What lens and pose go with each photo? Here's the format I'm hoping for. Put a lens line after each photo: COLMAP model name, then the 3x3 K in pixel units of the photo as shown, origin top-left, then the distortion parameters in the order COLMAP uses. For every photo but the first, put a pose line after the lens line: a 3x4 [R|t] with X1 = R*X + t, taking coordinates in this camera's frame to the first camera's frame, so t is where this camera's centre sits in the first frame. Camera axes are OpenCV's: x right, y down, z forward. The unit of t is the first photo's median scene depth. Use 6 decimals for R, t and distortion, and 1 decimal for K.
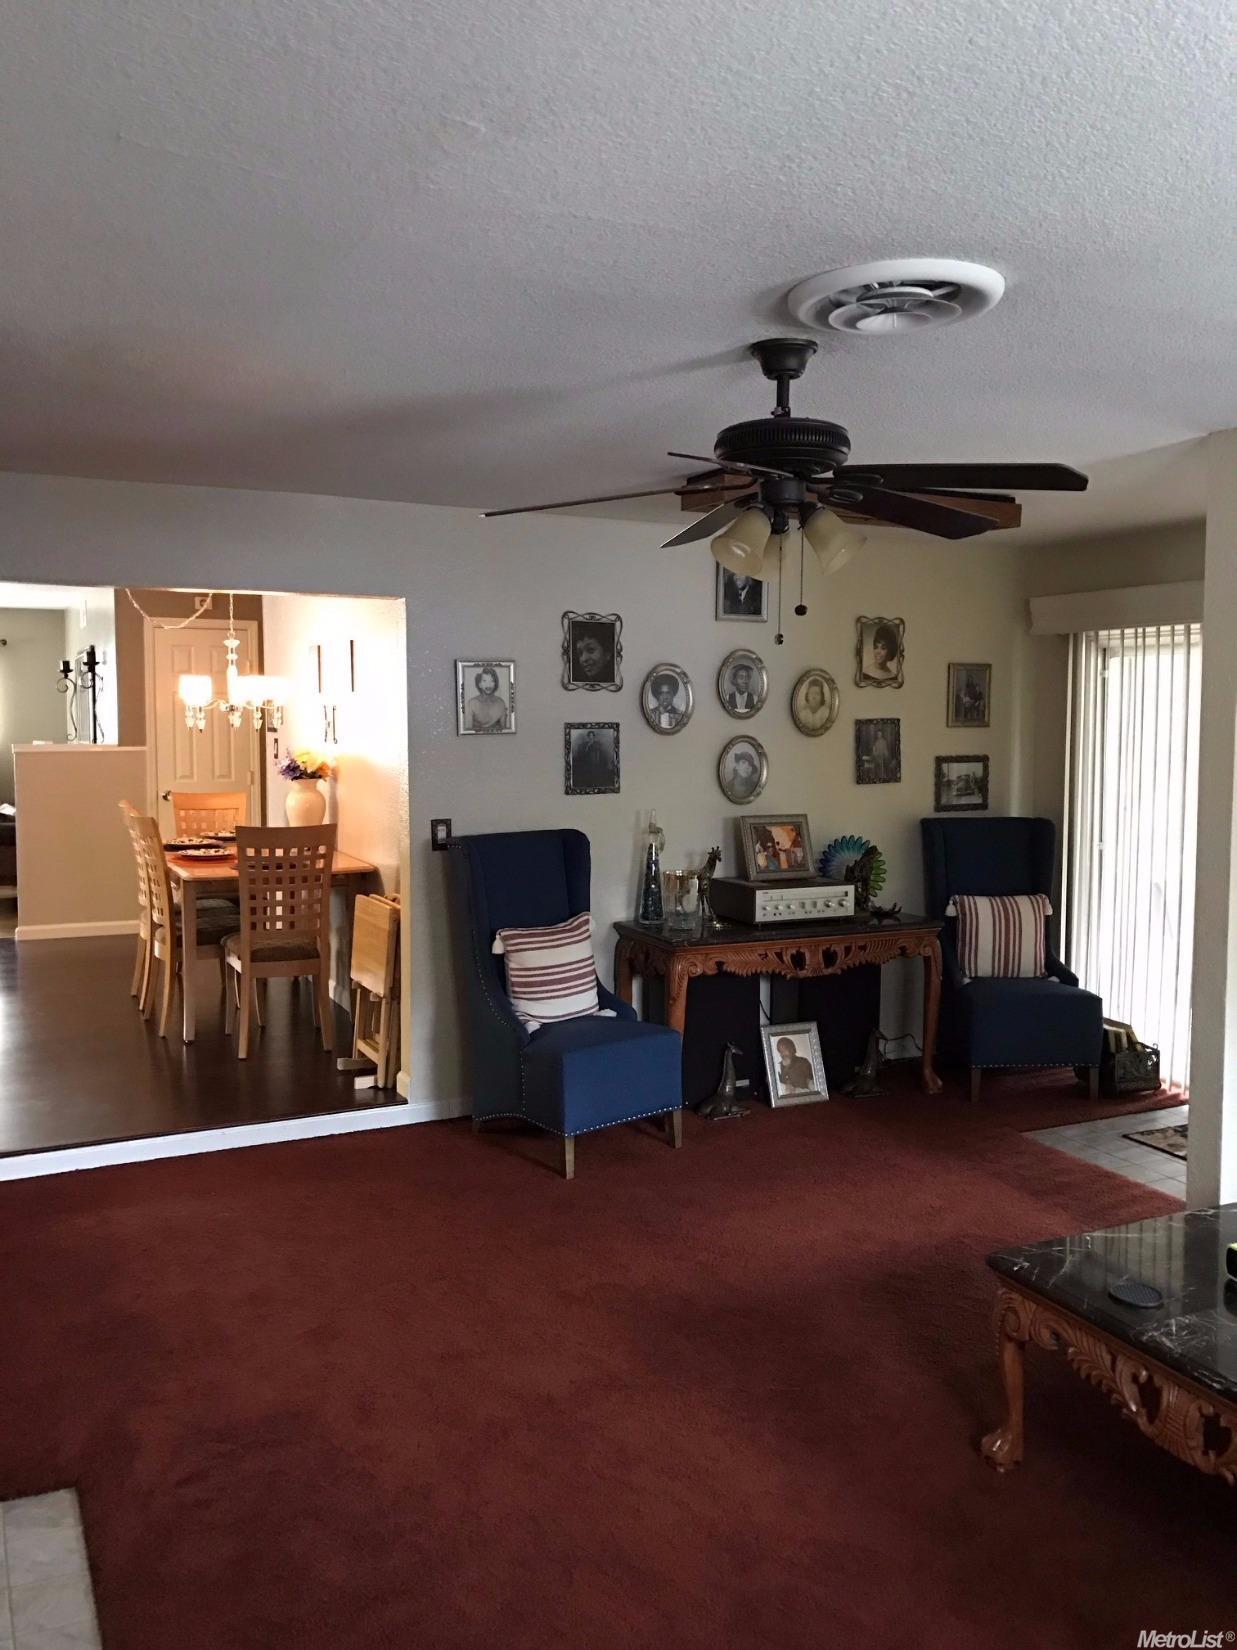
lens RADIAL K [[1348.3, 0, 605.6], [0, 1348.3, 824.8], [0, 0, 1]] dist [0.033520, -0.036060]
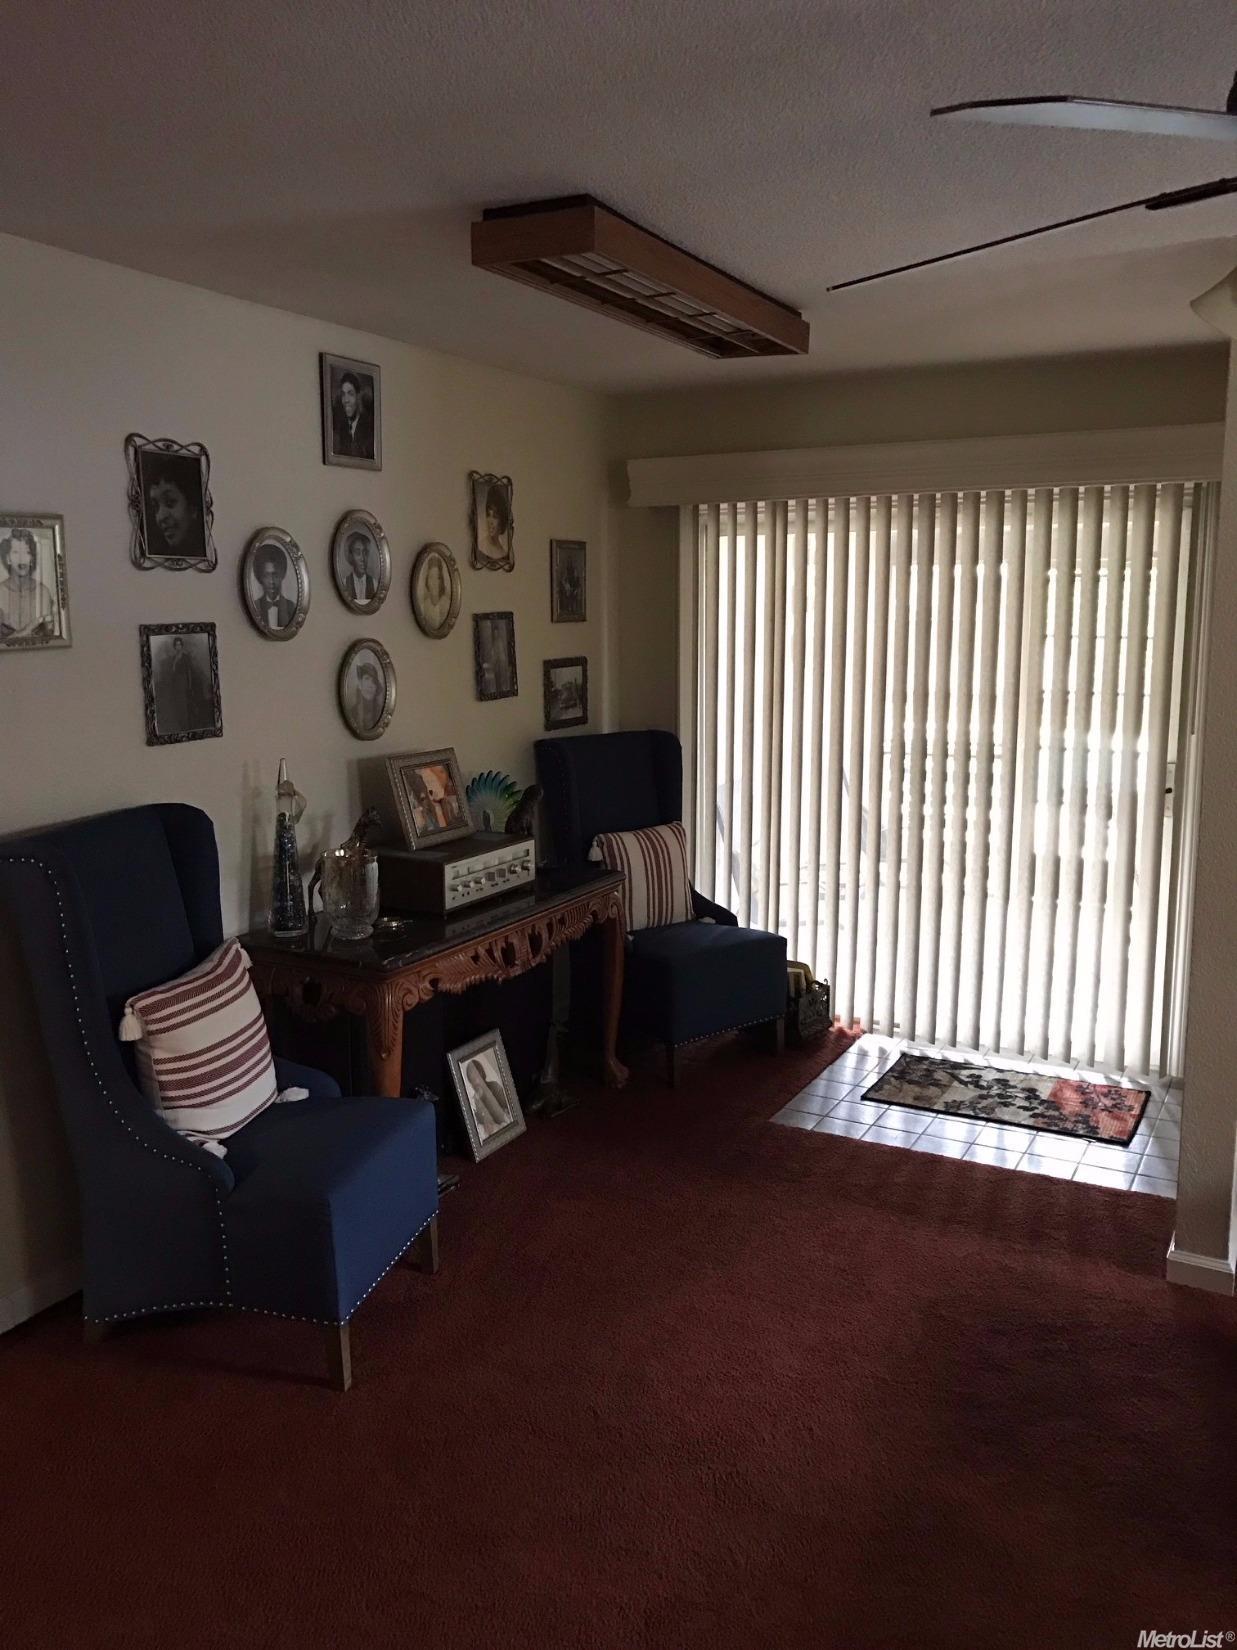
lens RADIAL K [[1348.3, 0, 631.5], [0, 1348.3, 833.4], [0, 0, 1]] dist [0.033520, -0.036060]
pose [[0.805422, -0.108083, 0.582764, -0.203338], [0.057893, 0.992877, 0.104133, -0.032519], [-0.589868, -0.050133, 0.805942, 0.369560]]
